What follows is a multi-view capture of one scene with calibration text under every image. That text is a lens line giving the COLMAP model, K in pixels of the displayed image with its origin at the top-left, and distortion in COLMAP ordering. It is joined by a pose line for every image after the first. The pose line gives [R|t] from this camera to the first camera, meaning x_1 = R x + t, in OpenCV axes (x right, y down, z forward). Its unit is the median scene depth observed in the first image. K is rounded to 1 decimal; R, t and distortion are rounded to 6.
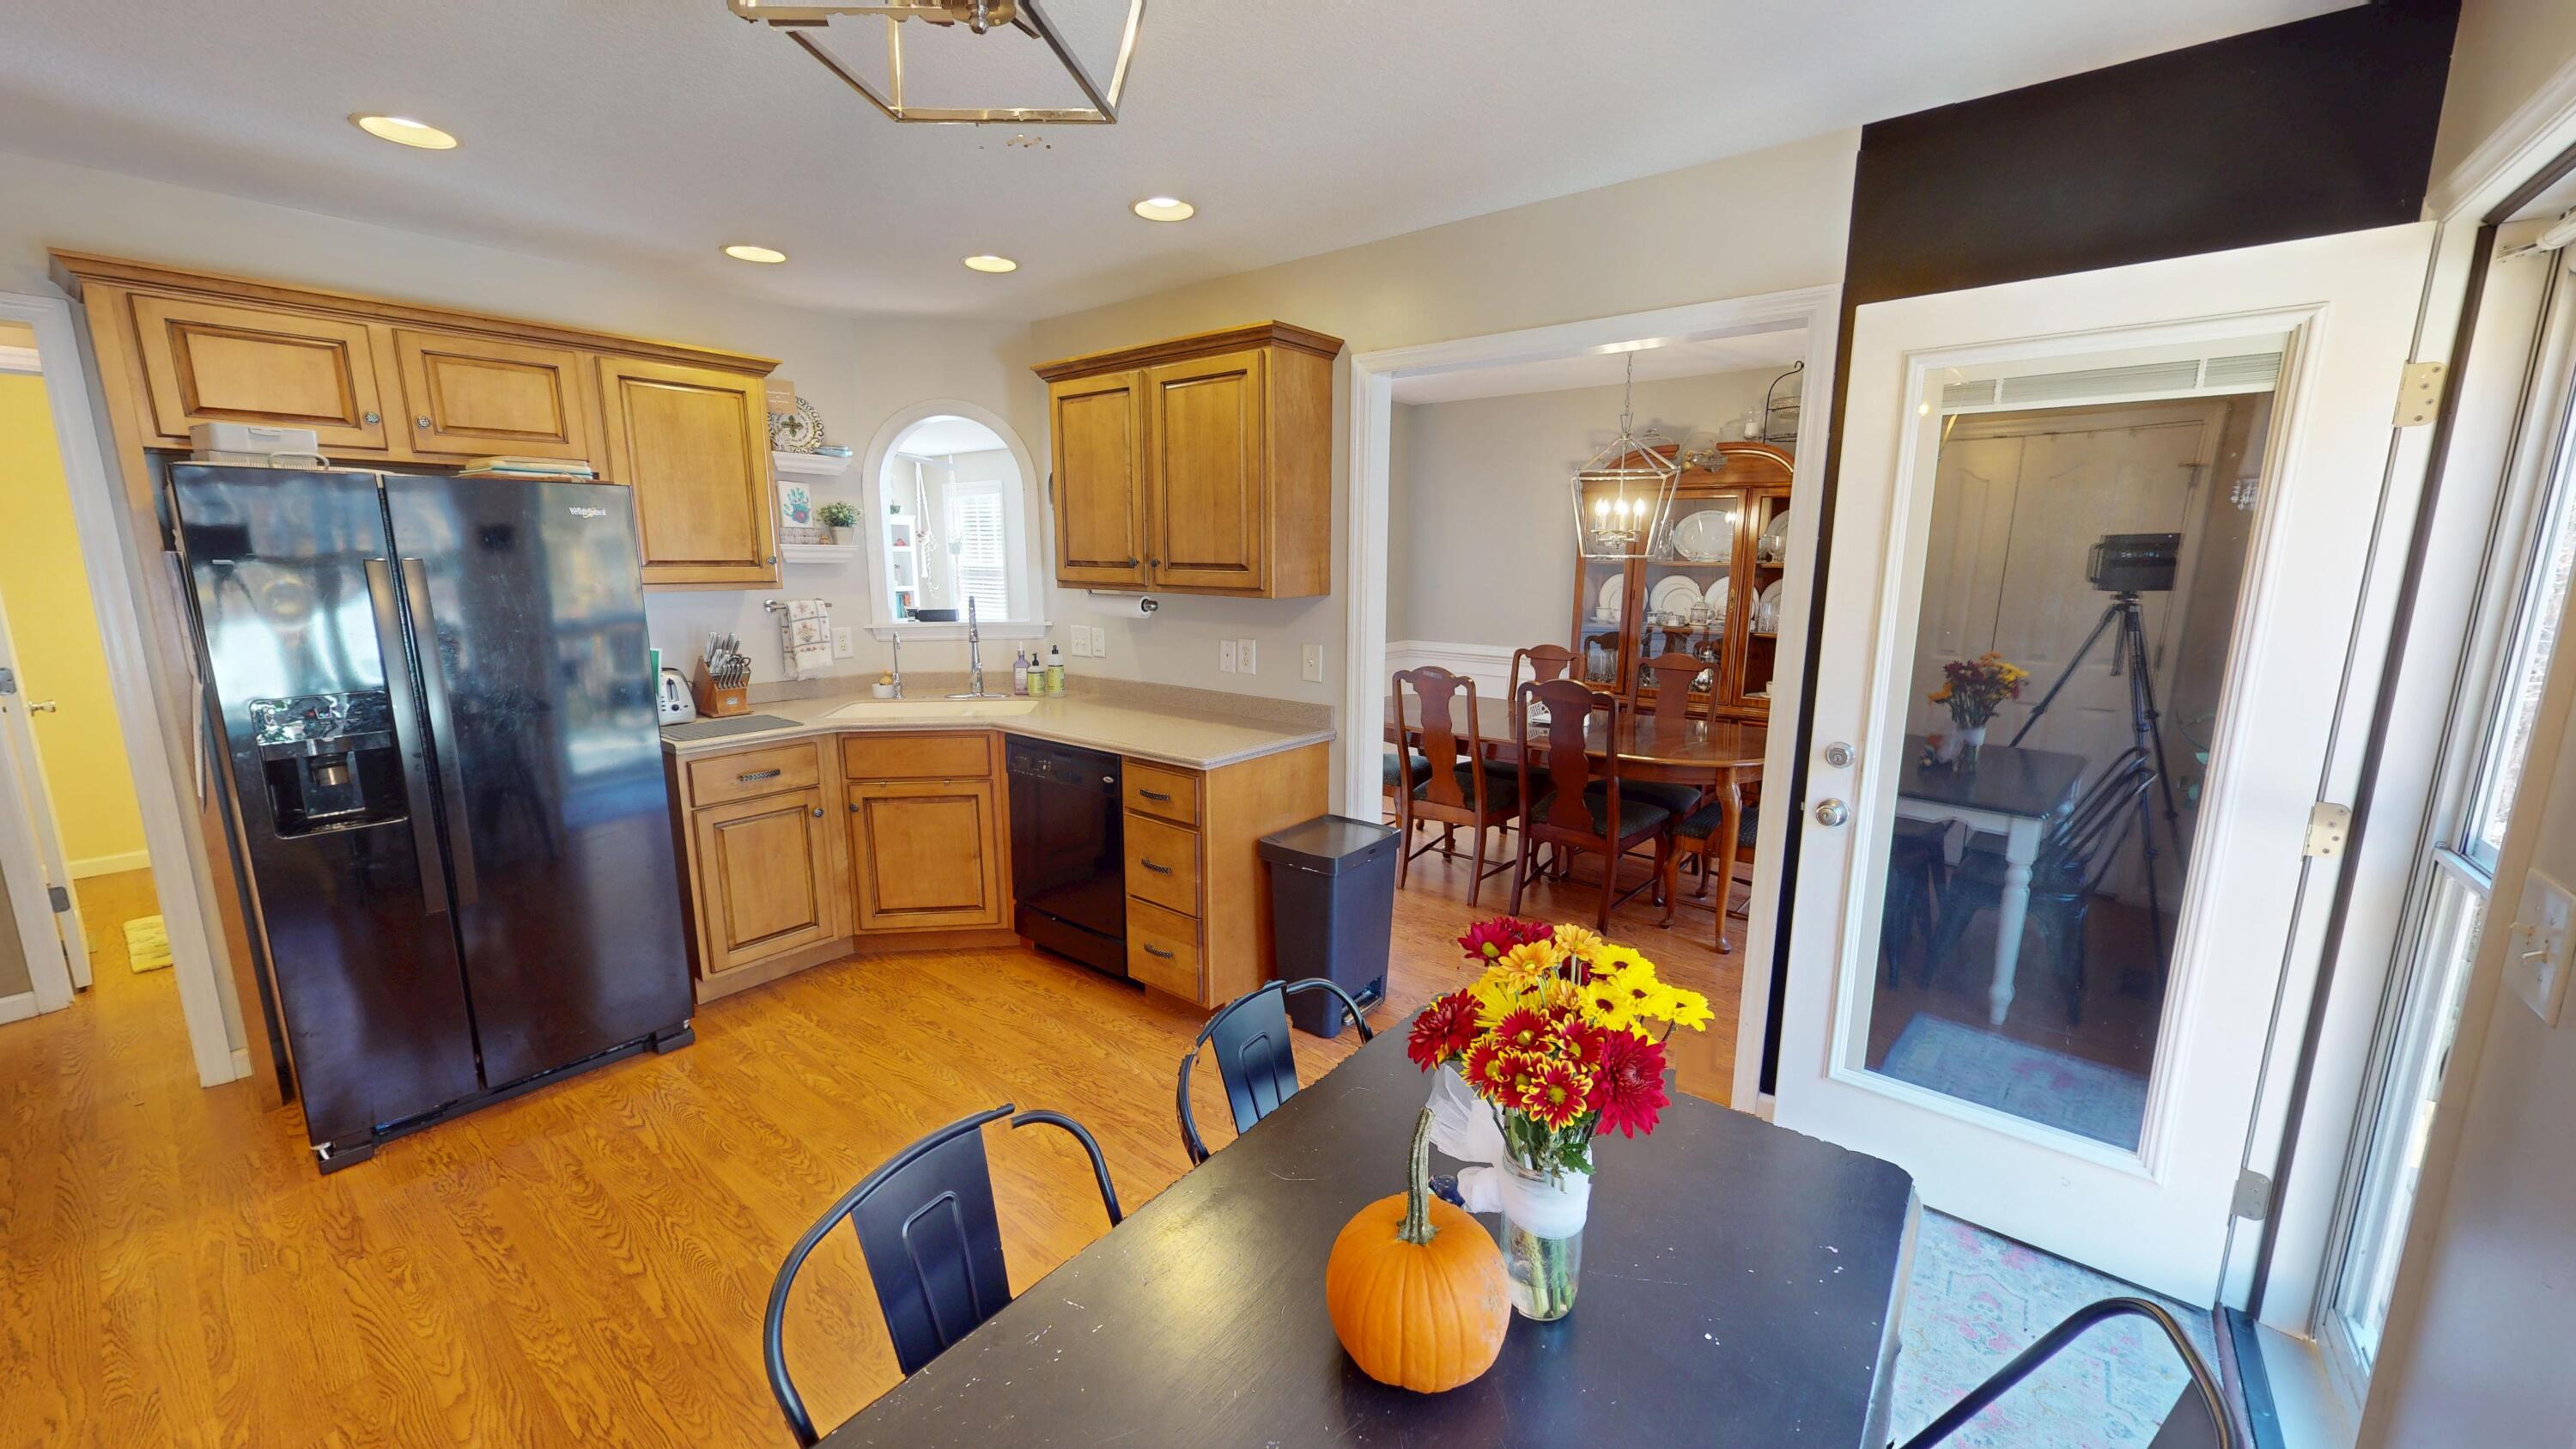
lens RADIAL K [[928.5, 0, 1285.3], [0, 928.5, 721.4], [0, 0, 1]] dist [-0.001050, -0.000063]
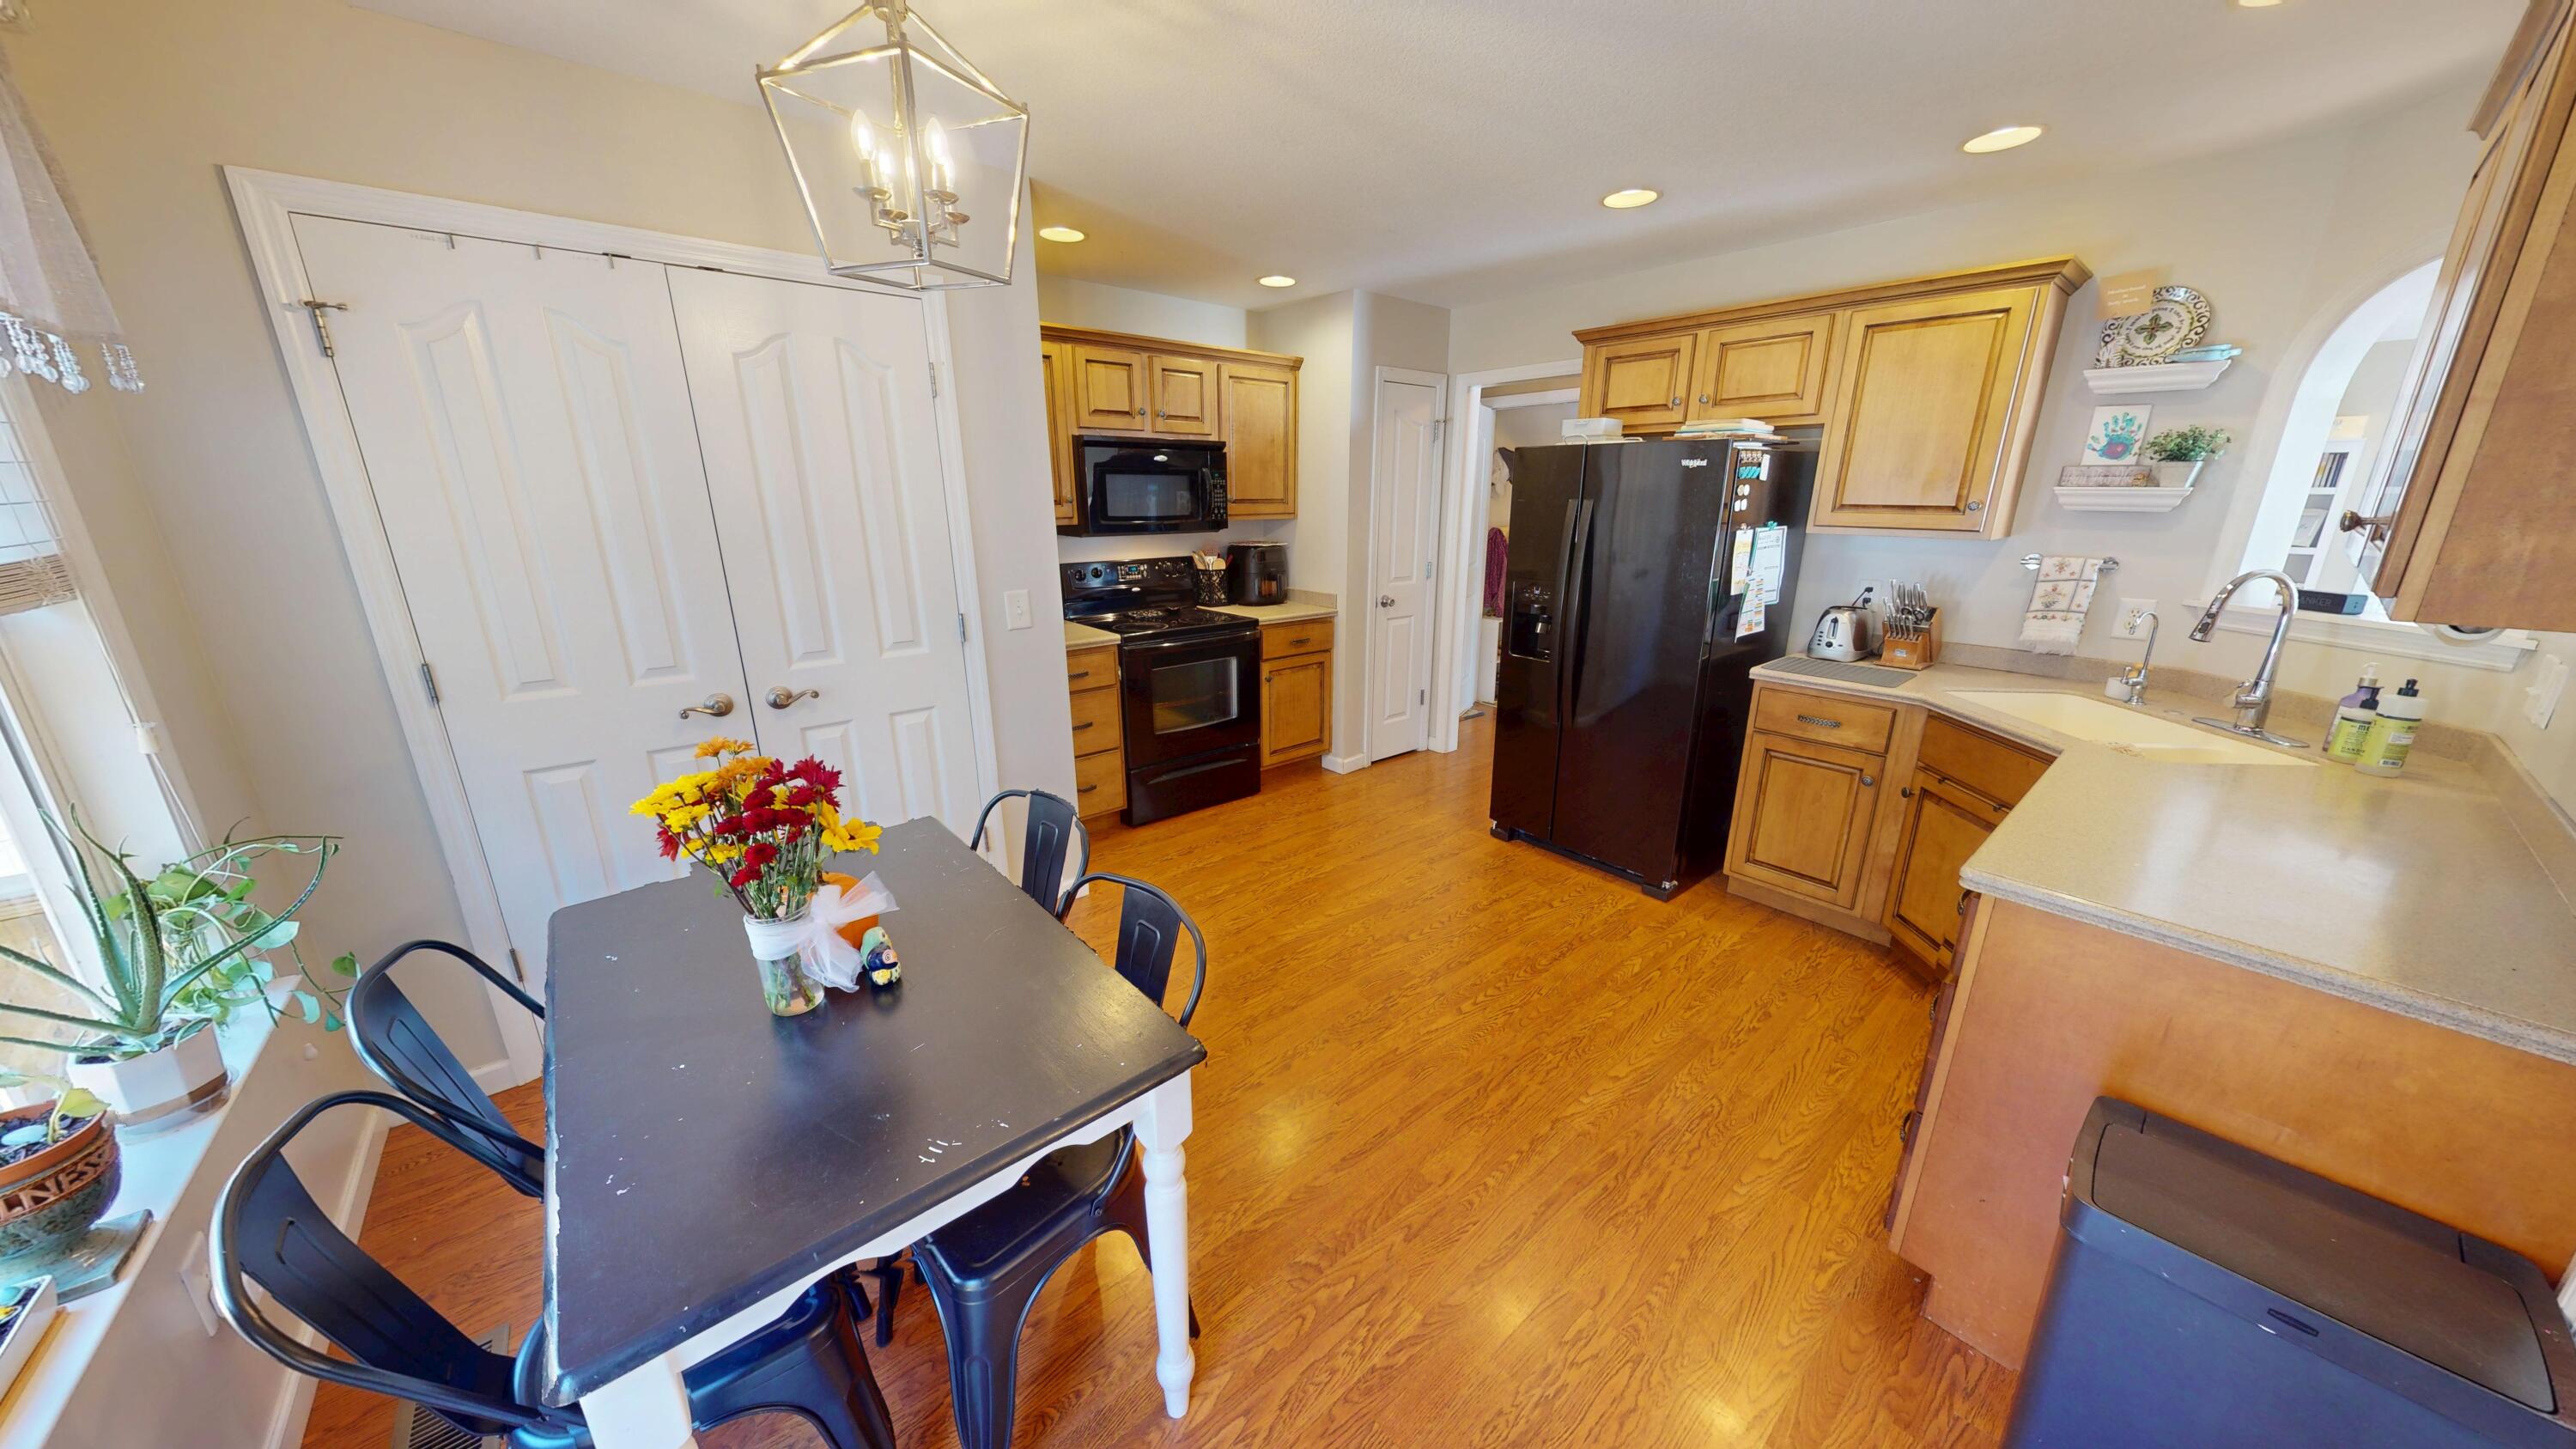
lens RADIAL K [[817.3, 0, 1275.1], [0, 817.3, 720.3], [0, 0, 1]] dist [-0.000490, 0.000007]
pose [[-0.190634, 0.268550, -0.944214, 0.364956], [-0.173933, 0.937394, 0.301727, -0.101790], [0.966129, 0.221749, -0.131990, 0.506254]]
